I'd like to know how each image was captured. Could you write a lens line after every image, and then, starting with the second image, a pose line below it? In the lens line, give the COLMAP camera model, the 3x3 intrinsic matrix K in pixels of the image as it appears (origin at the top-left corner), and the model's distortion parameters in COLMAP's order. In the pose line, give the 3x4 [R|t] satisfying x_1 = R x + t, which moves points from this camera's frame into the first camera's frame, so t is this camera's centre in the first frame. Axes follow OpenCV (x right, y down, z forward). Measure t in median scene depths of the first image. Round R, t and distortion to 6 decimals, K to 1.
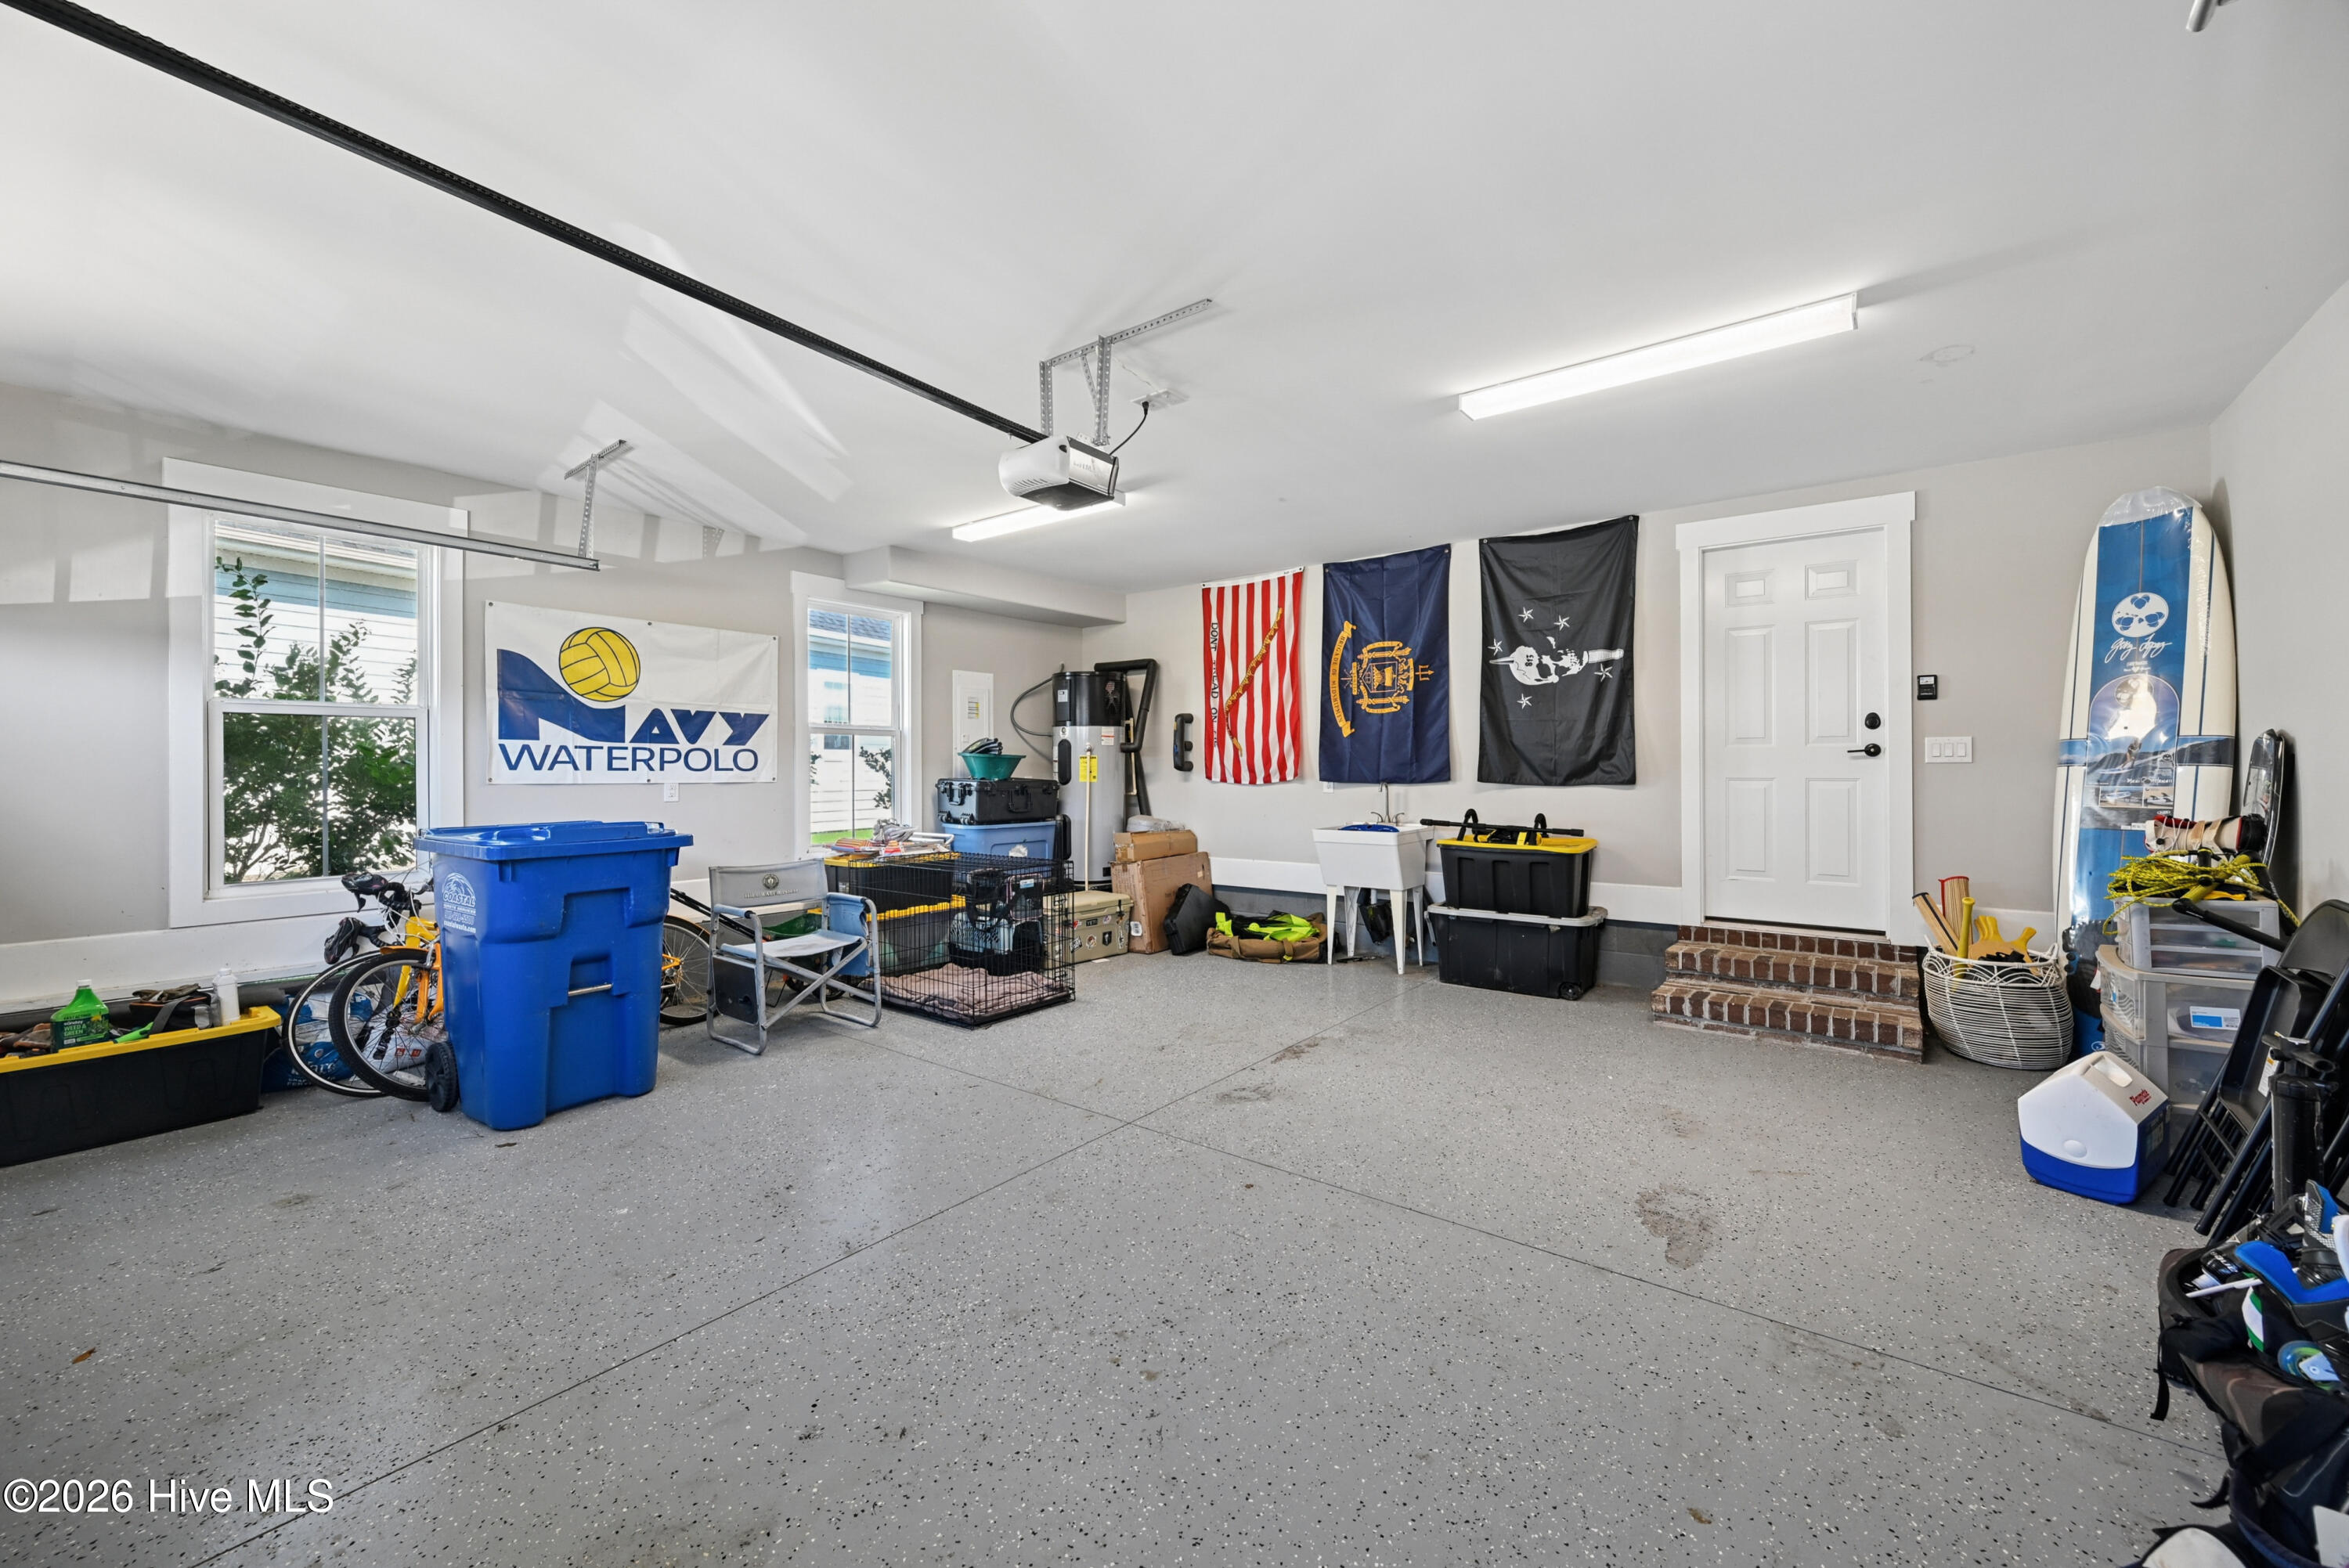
lens RADIAL K [[918.7, 0, 1167.6], [0, 918.7, 781.7], [0, 0, 1]] dist [-0.001440, 0.000302]
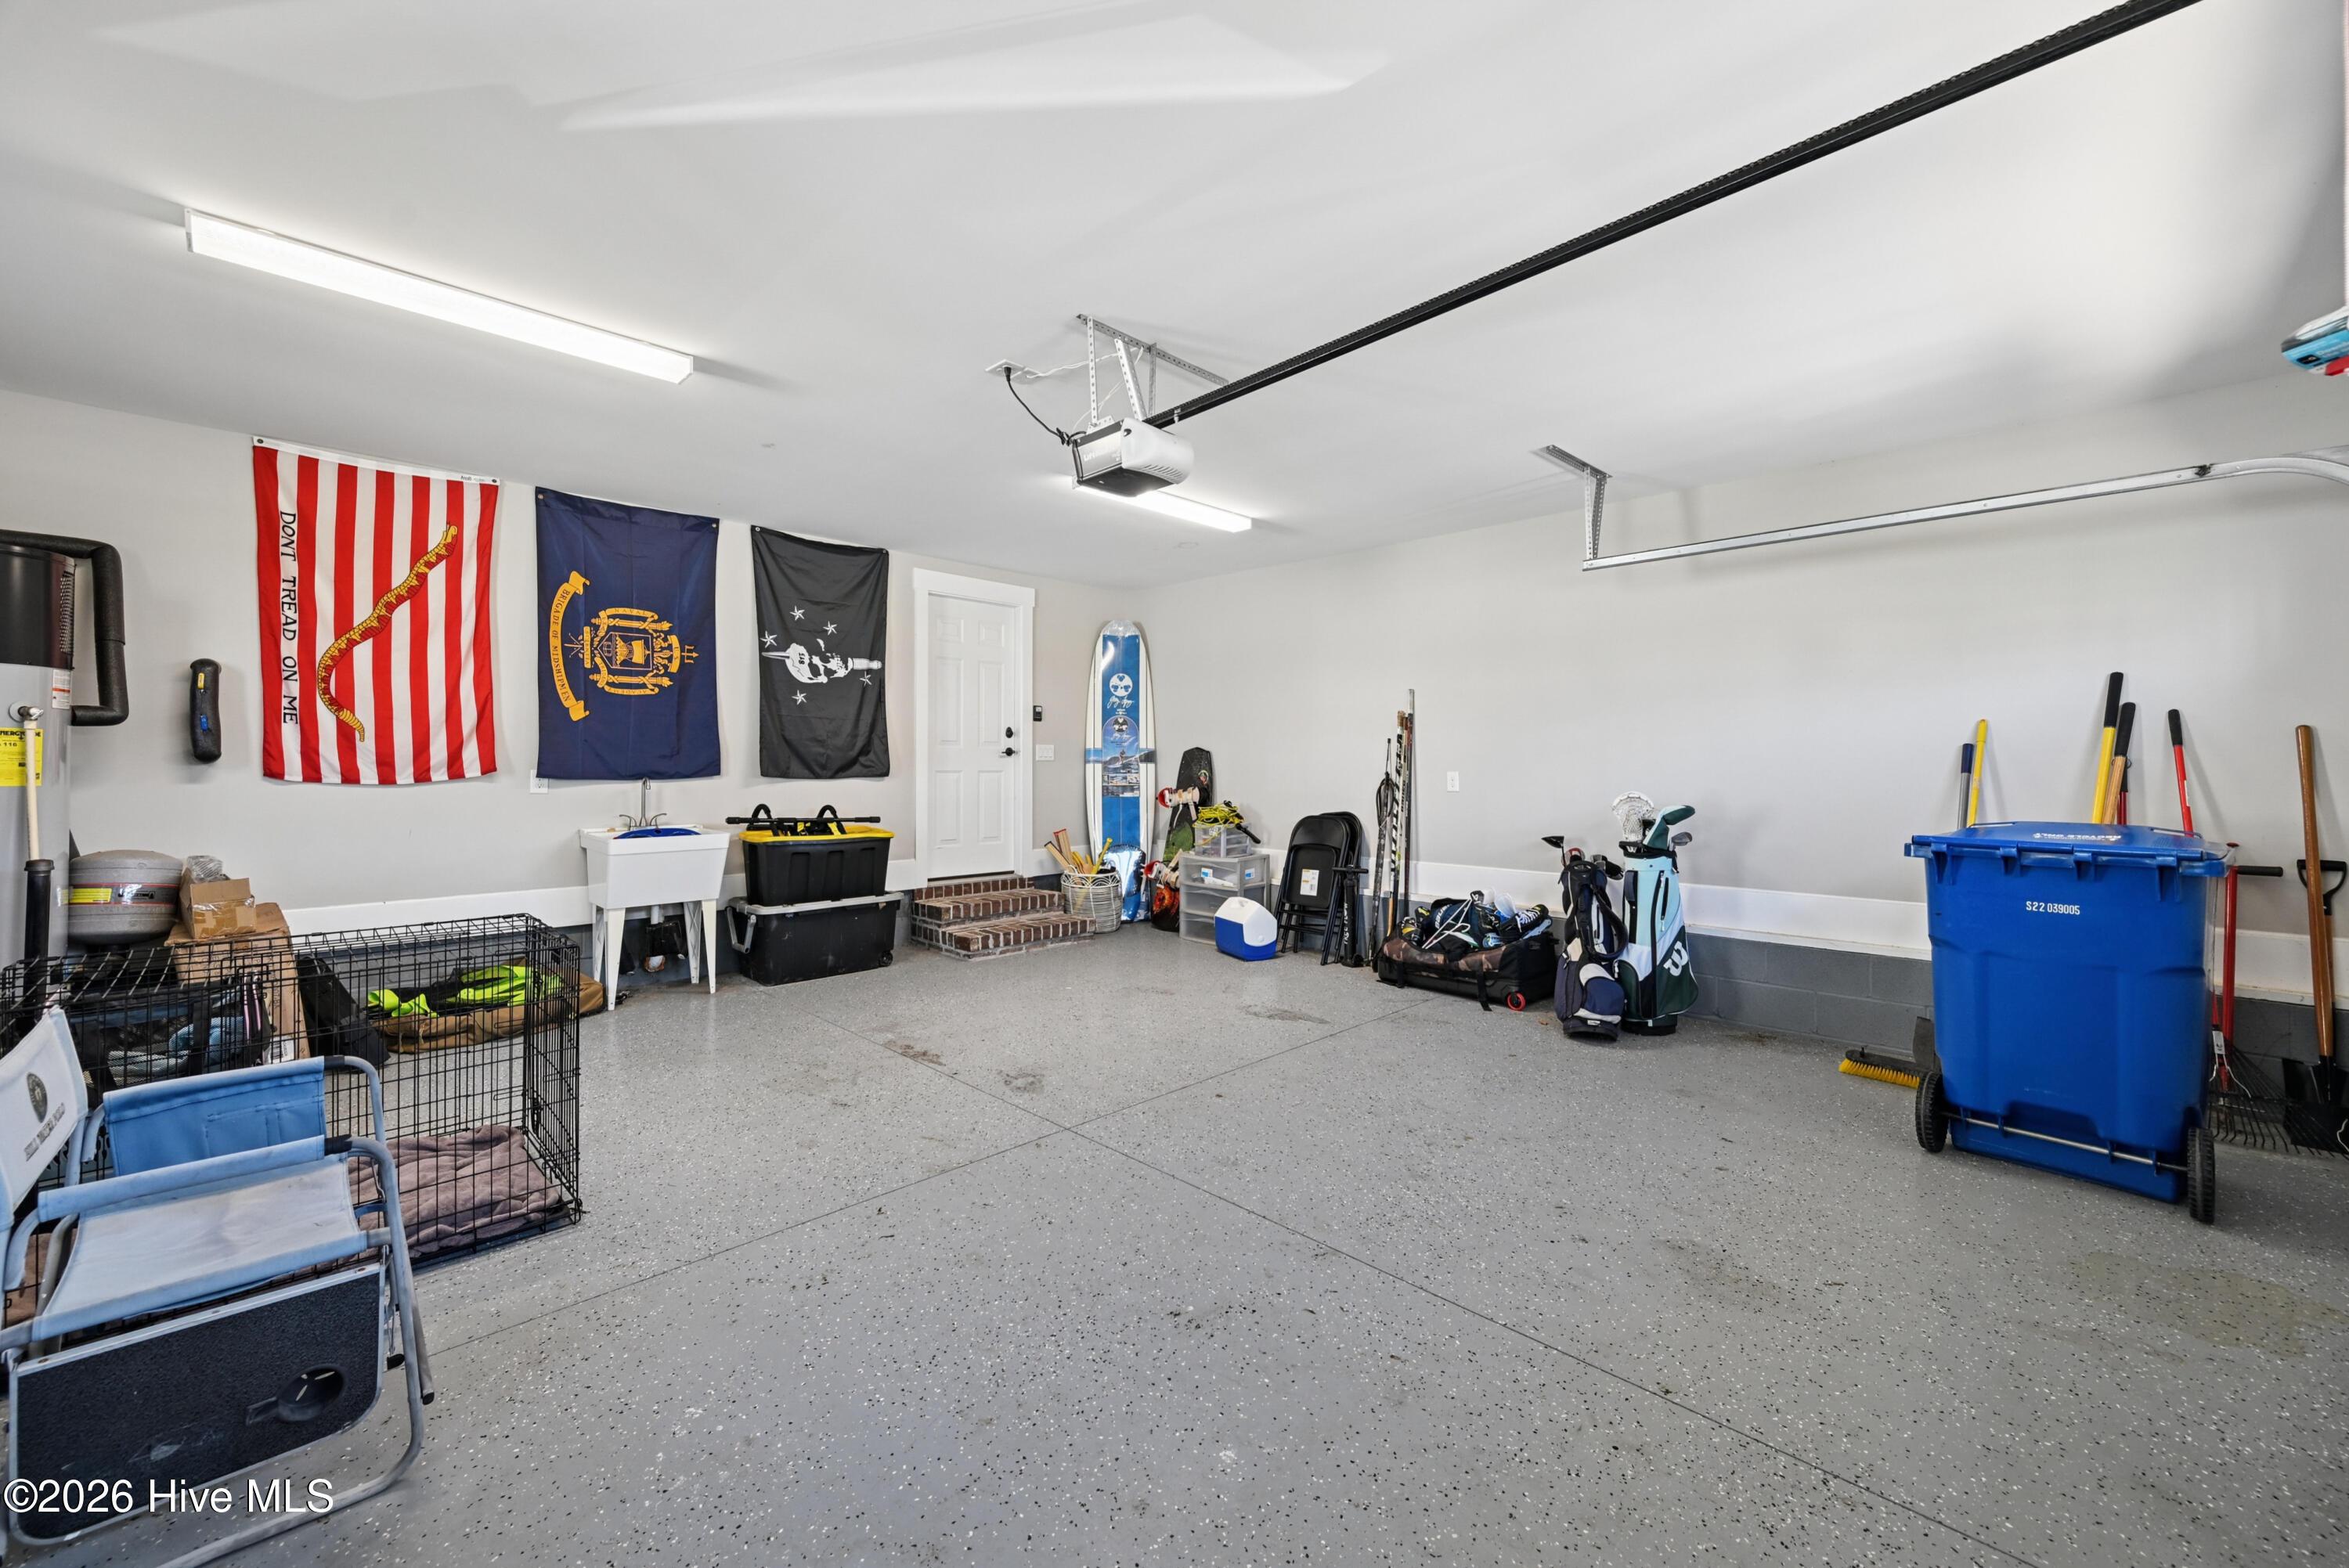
lens RADIAL K [[918.7, 0, 1177.2], [0, 918.7, 773.6], [0, 0, 1]] dist [-0.001440, 0.000302]
pose [[0.118309, -0.007002, 0.992952, -0.598463], [0.009588, 0.999937, 0.005909, -0.004110], [-0.992931, 0.008822, 0.118369, 0.466445]]
